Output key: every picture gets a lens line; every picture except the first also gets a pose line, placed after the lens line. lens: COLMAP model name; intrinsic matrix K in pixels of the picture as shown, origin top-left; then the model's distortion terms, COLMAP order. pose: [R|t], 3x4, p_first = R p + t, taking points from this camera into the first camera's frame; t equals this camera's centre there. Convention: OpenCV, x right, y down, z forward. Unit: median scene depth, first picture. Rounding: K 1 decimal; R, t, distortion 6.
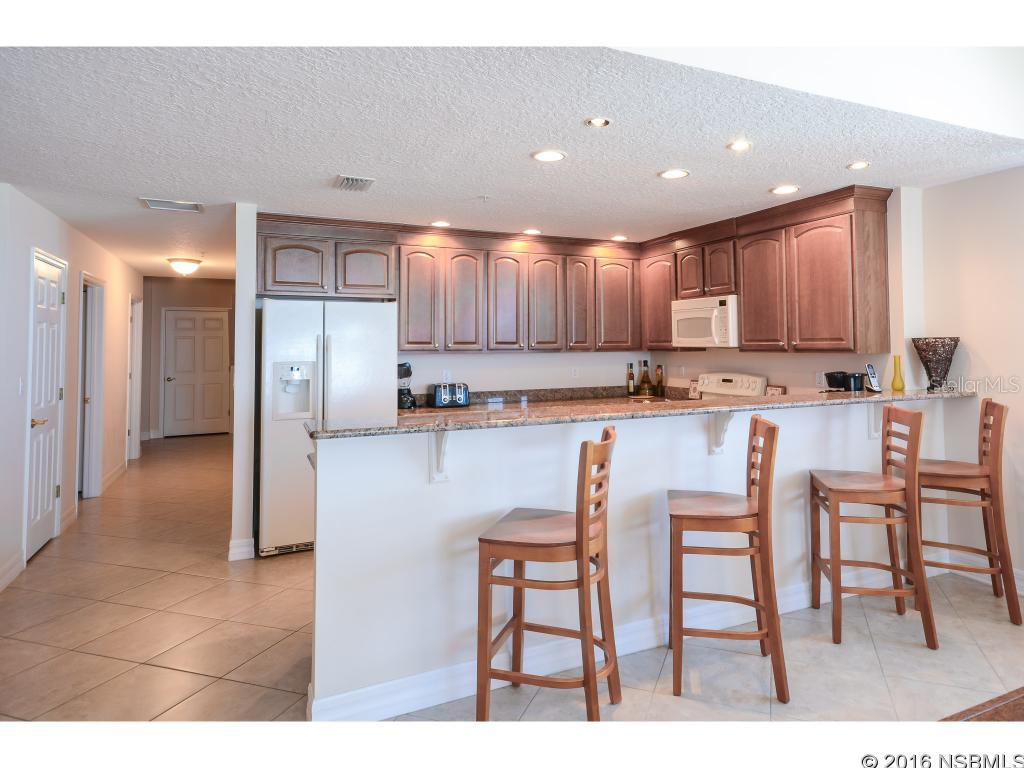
lens RADIAL K [[655.6, 0, 558.0], [0, 655.6, 347.7], [0, 0, 1]] dist [0.025282, -0.000128]
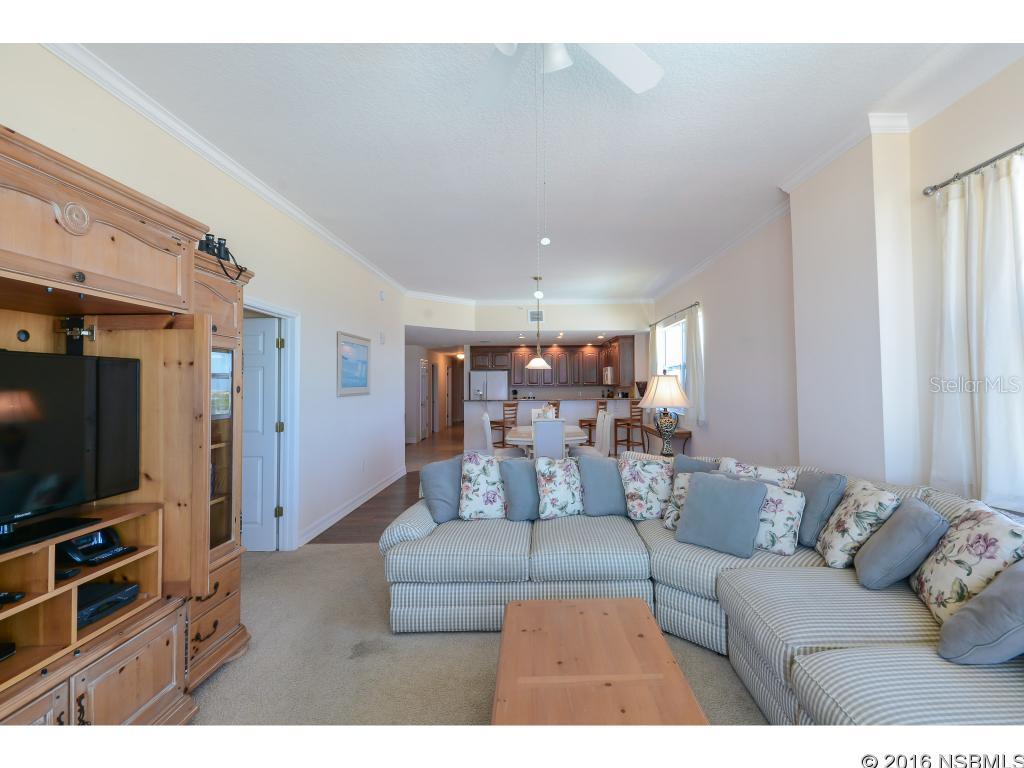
lens RADIAL K [[482.2, 0, 513.7], [0, 482.2, 380.9], [0, 0, 1]] dist [-0.000401, -0.000007]
pose [[0.883004, -0.003849, -0.469350, 0.865418], [0.004163, 0.999991, -0.000367, -0.017840], [0.469348, -0.001630, 0.883012, -1.045512]]
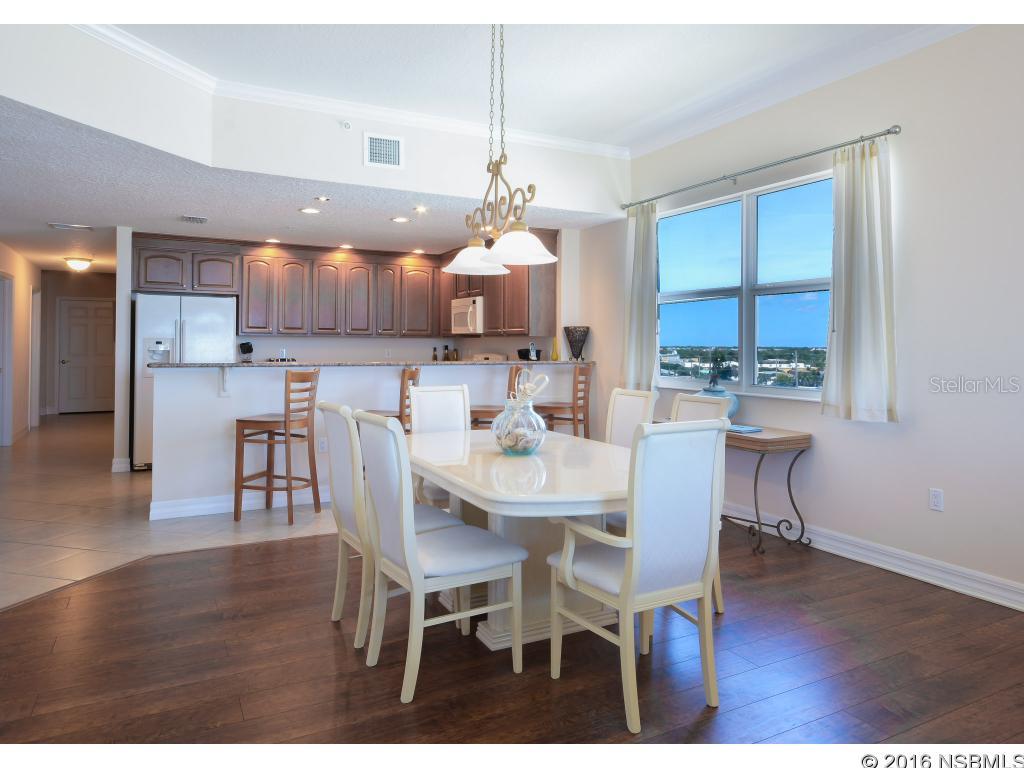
lens RADIAL K [[655.6, 0, 494.6], [0, 655.6, 360.4], [0, 0, 1]] dist [0.025282, -0.000128]
pose [[0.998720, 0.011530, 0.049246, 0.223843], [-0.012765, 0.999610, 0.024824, 0.021425], [-0.048941, -0.025421, 0.998478, -0.407753]]
